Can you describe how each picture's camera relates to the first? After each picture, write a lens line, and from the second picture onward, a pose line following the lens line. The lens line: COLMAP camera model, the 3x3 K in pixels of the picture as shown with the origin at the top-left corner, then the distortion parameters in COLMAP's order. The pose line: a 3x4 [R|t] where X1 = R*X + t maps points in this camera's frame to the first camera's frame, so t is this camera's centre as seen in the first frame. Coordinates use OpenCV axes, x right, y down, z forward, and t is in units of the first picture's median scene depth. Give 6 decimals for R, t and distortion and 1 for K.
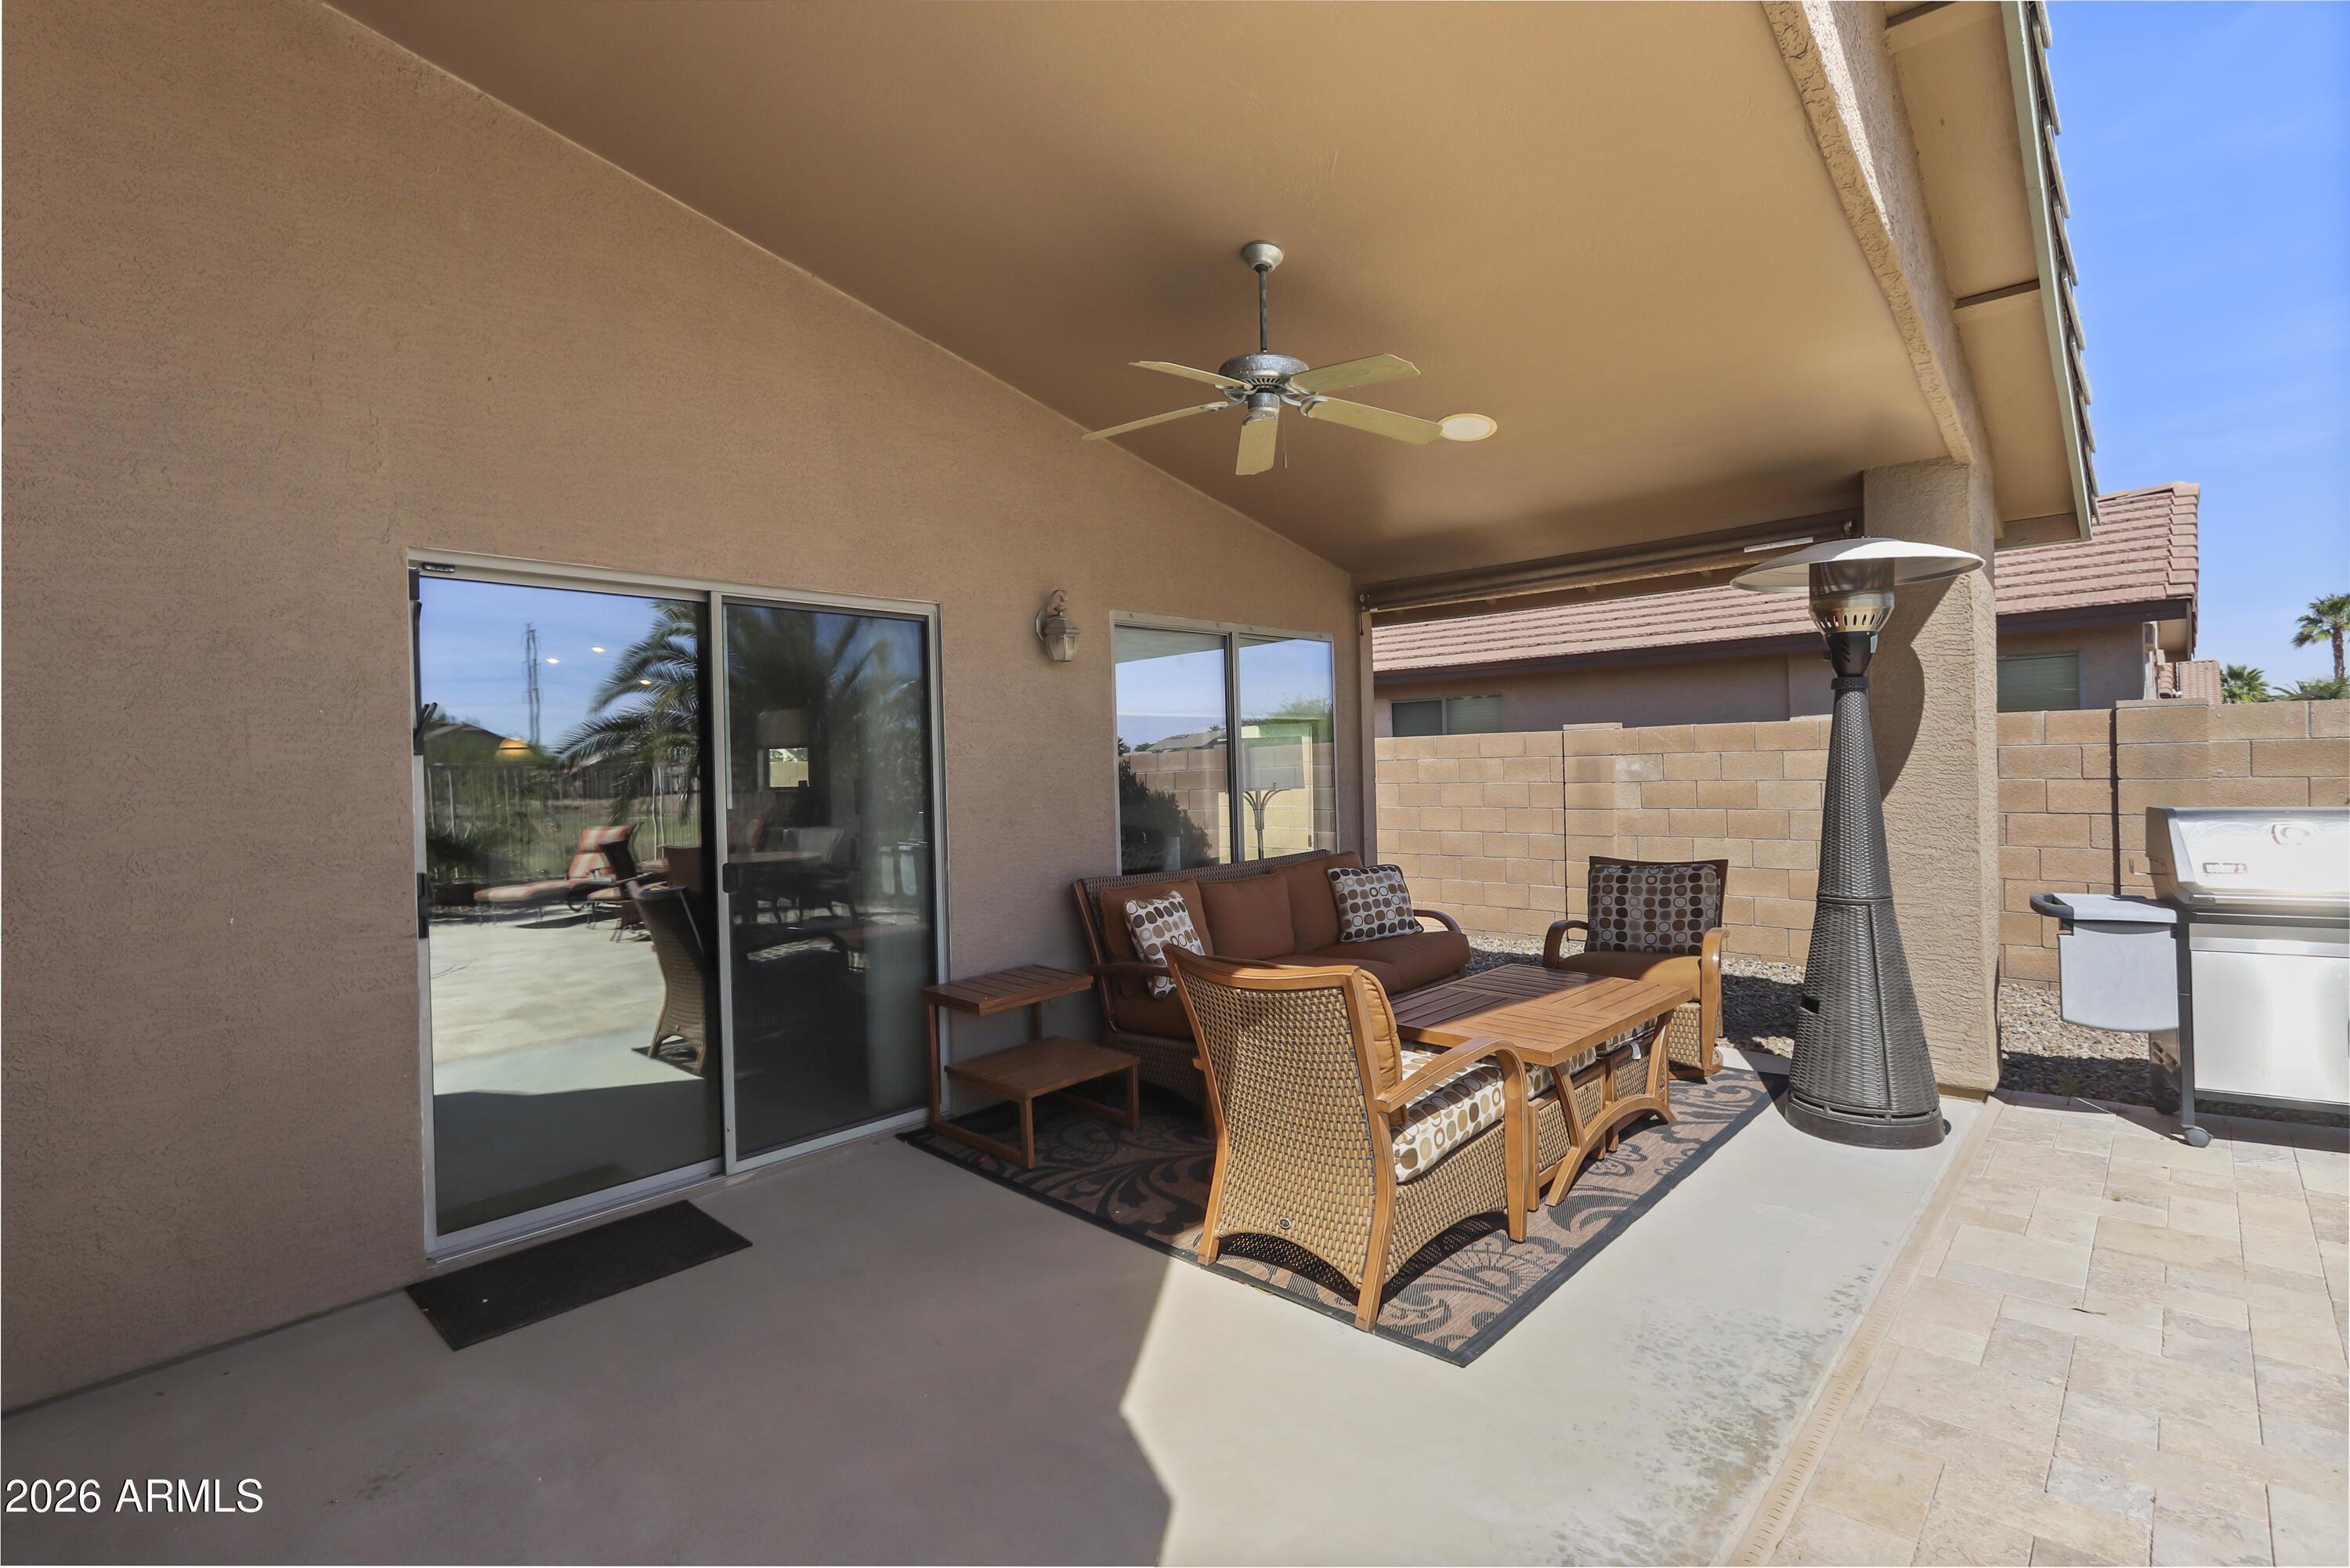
lens RADIAL K [[1103.9, 0, 1168.4], [0, 1103.9, 773.5], [0, 0, 1]] dist [-0.000125, 0.004346]
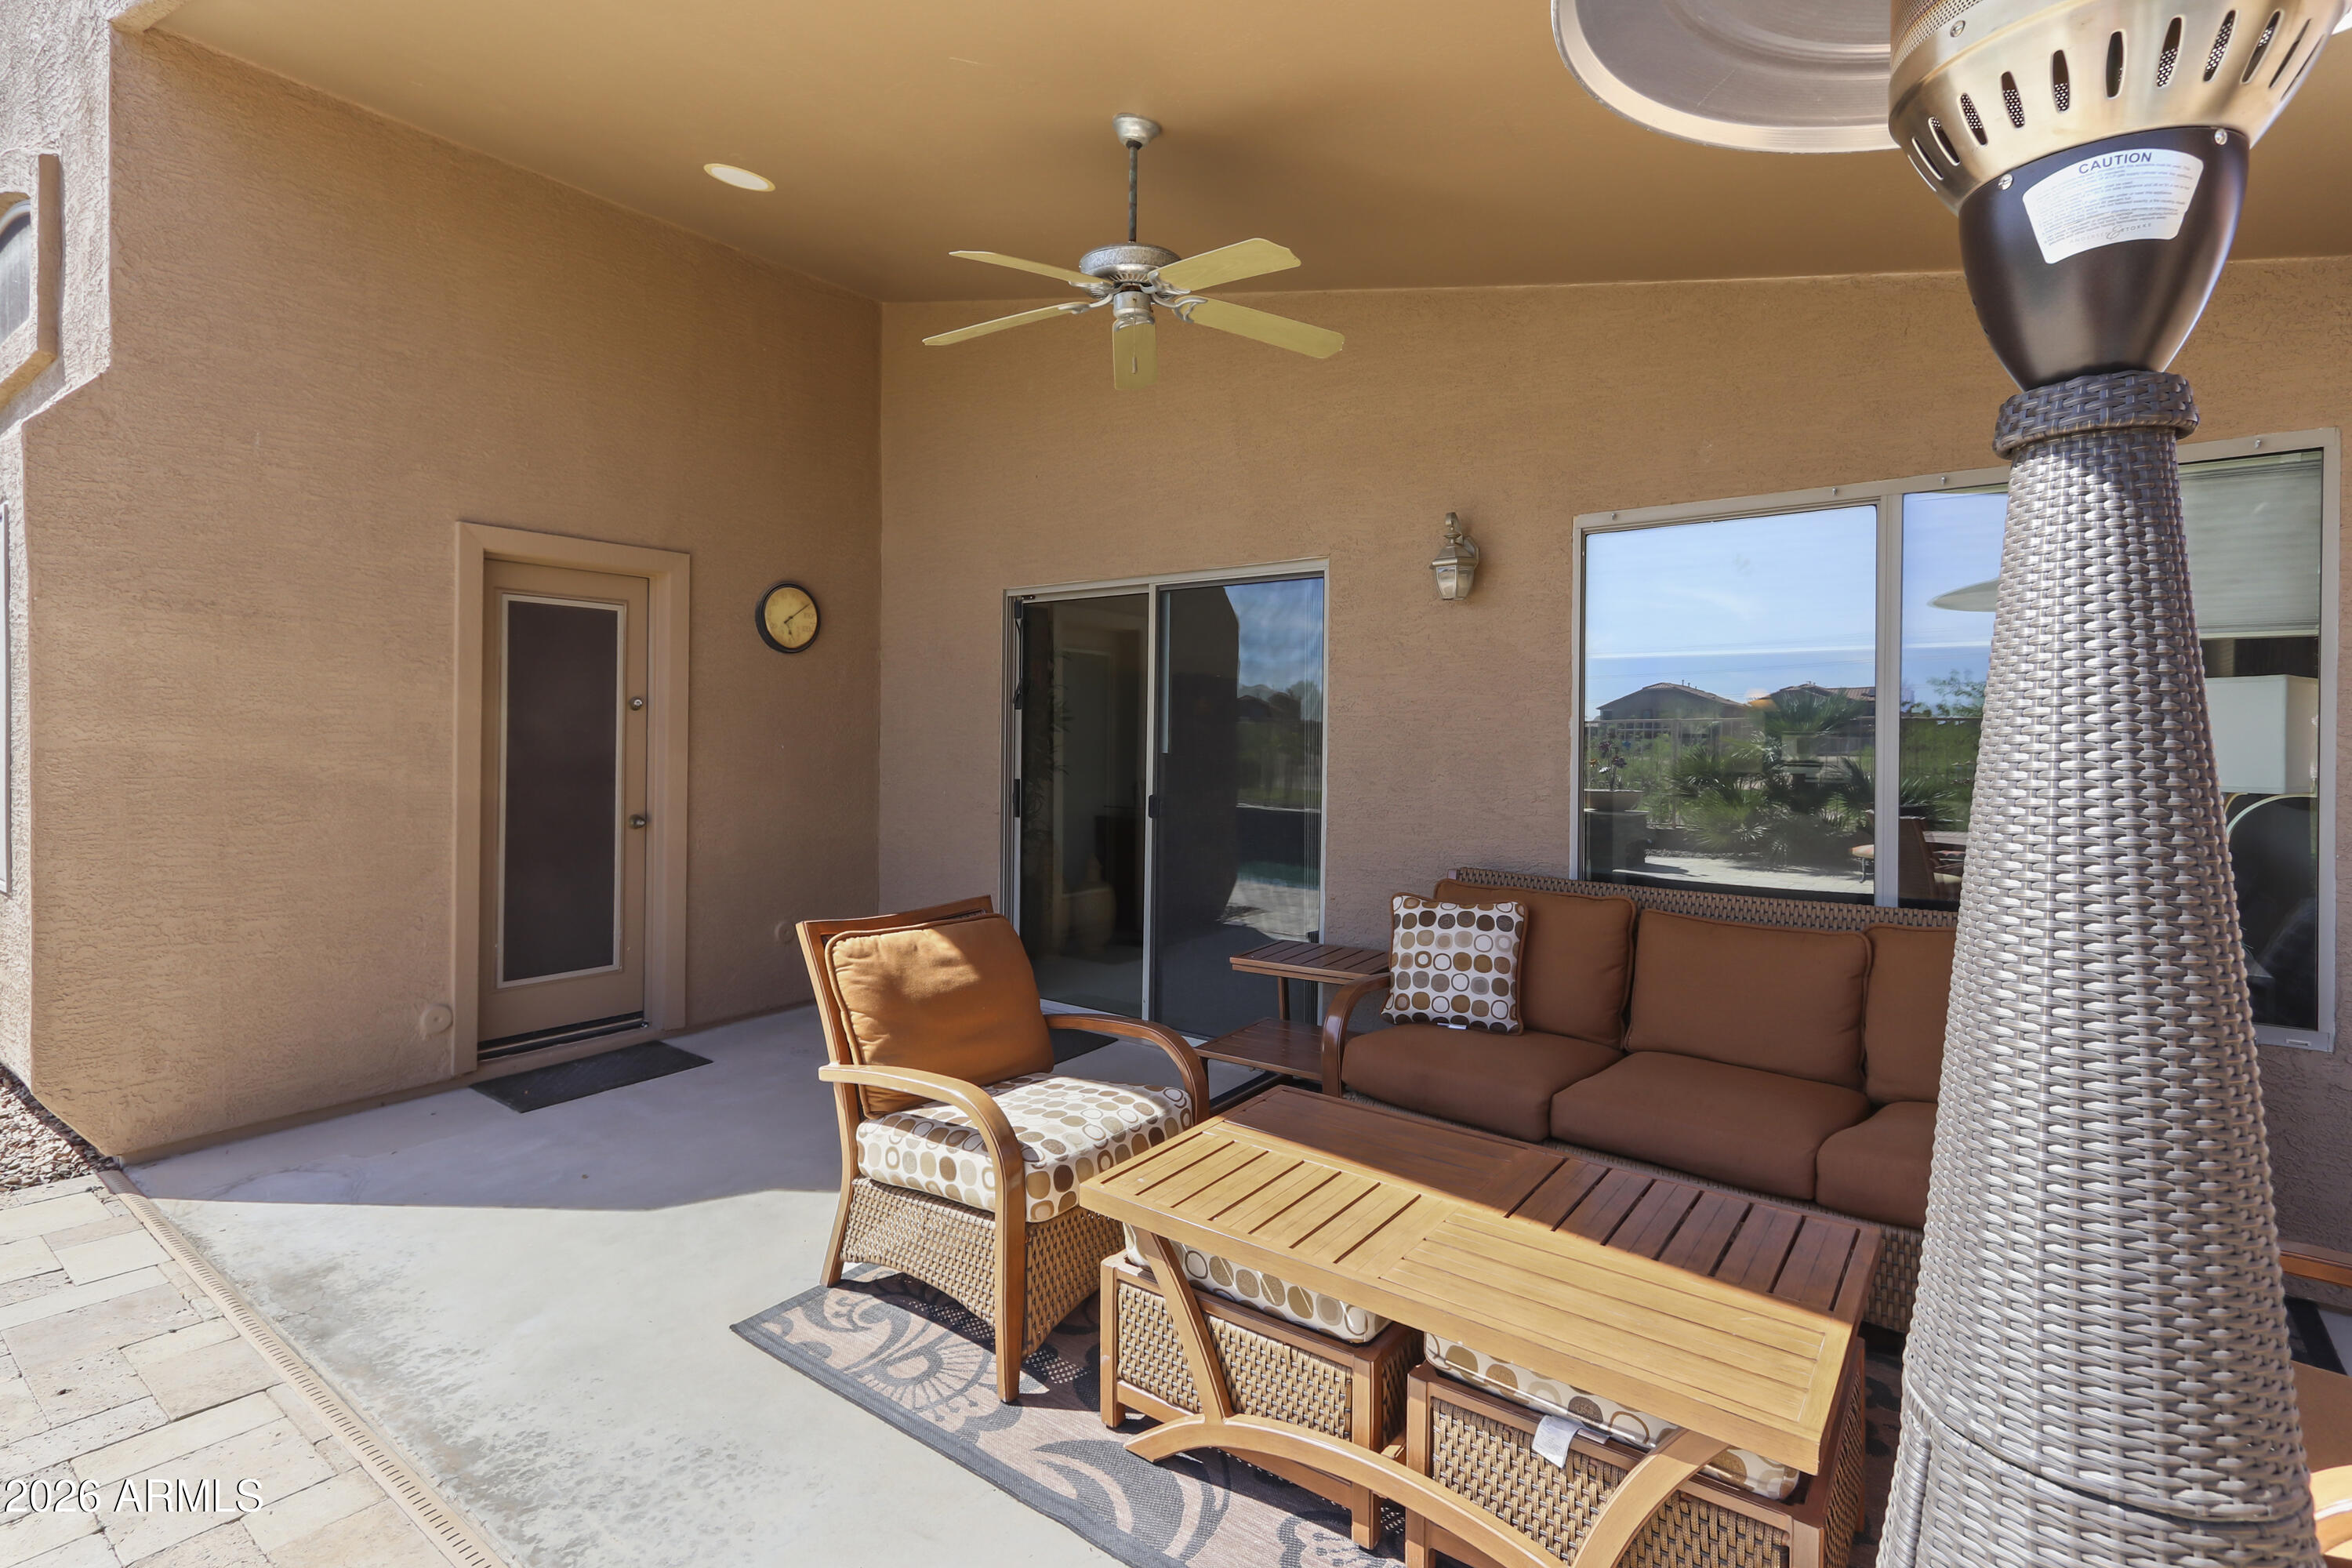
lens RADIAL K [[1104.9, 0, 1134.6], [0, 1104.9, 733.5], [0, 0, 1]] dist [-0.000125, 0.004346]
pose [[0.084136, 0.021616, -0.996220, 1.092744], [-0.011080, 0.999723, 0.020757, -0.025028], [0.996393, 0.009292, 0.084352, 1.081702]]
